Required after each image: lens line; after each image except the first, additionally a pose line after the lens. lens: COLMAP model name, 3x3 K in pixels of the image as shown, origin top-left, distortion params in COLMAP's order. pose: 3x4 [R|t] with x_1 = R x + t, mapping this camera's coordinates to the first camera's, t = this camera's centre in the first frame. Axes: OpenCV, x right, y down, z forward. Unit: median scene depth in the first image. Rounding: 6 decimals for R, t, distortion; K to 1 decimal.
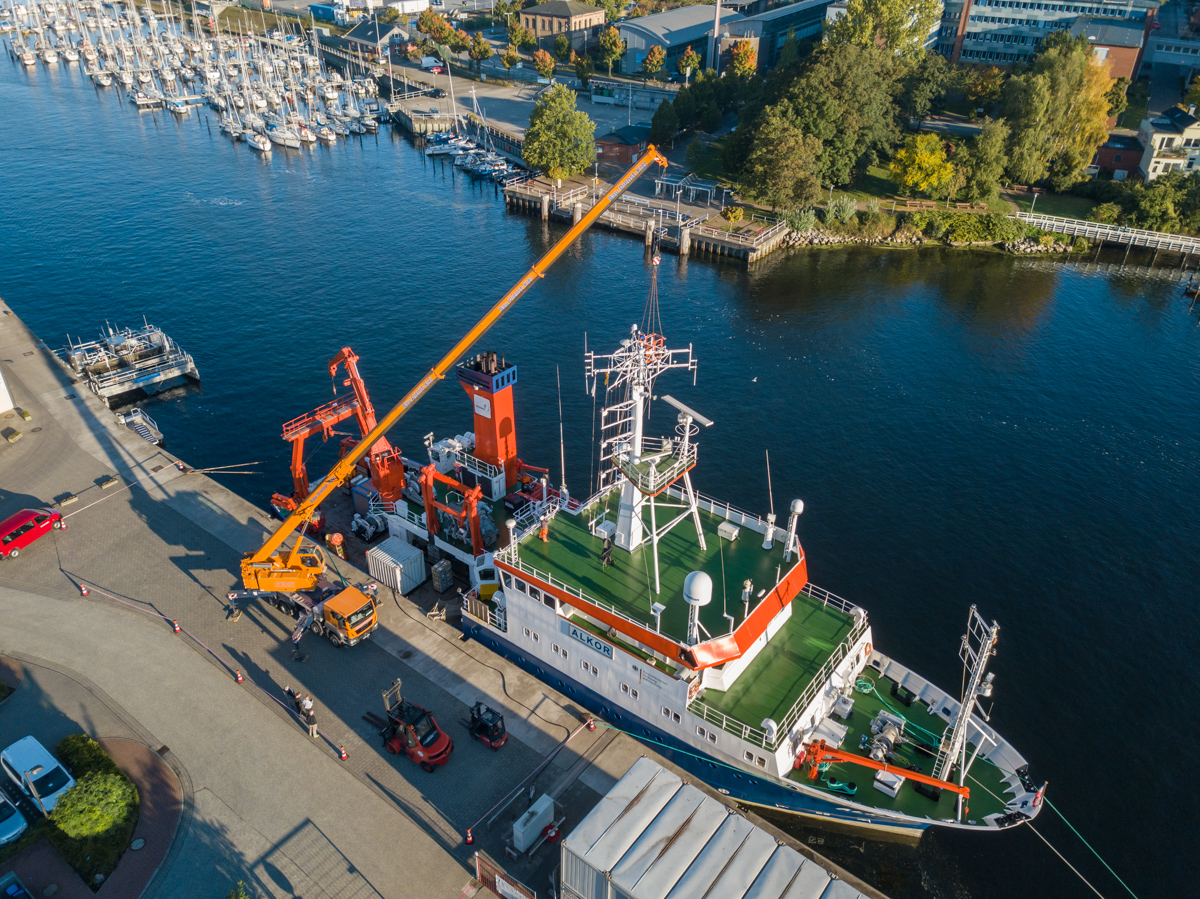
lens RADIAL K [[859.2, 0, 600.0], [0, 859.2, 449.5], [0, 0, 1]] dist [0.008700, 0.003150]
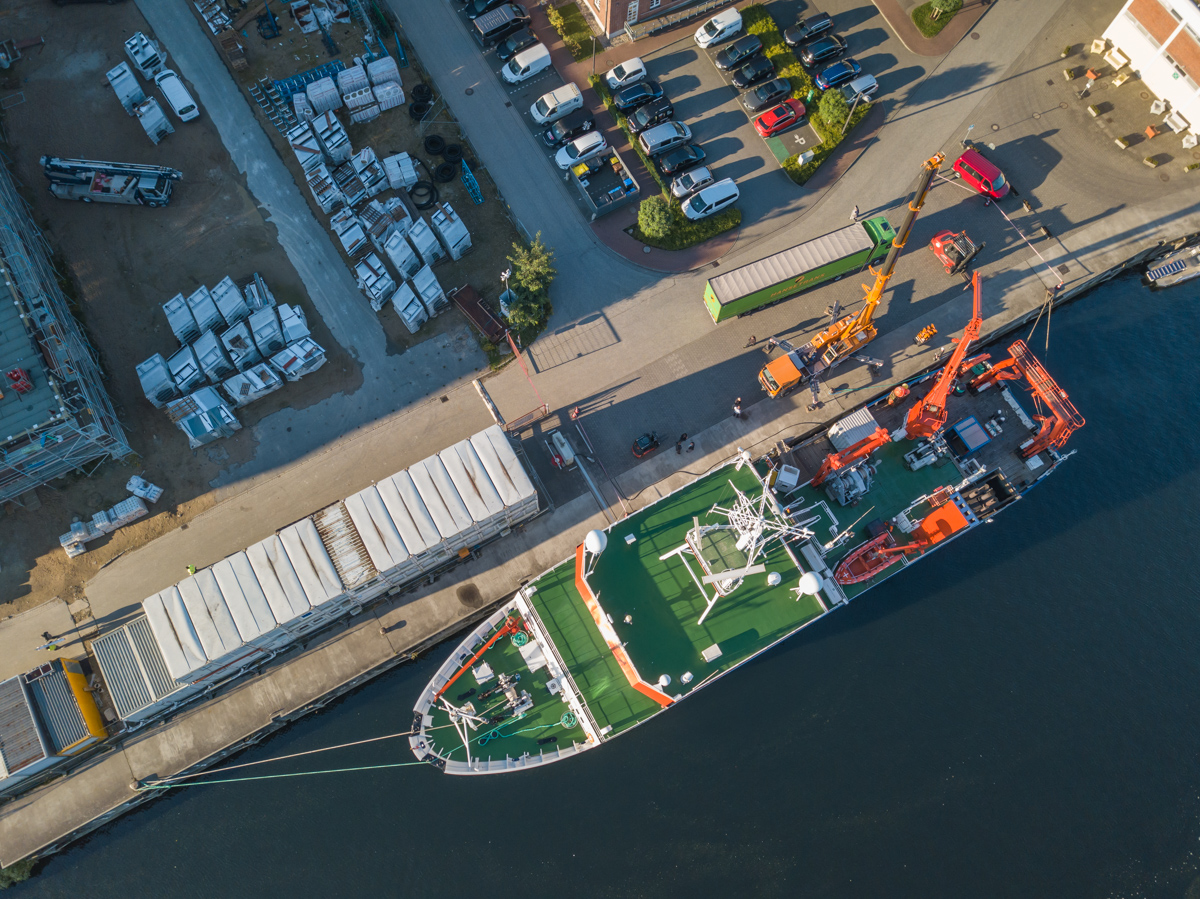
lens RADIAL K [[859.2, 0, 600.0], [0, 859.2, 449.5], [0, 0, 1]] dist [0.008700, 0.003150]
pose [[-0.386330, 0.857096, -0.340786, 0.335977], [-0.499740, 0.116037, 0.858368, -0.746446], [0.775248, 0.501918, 0.383496, 0.337750]]
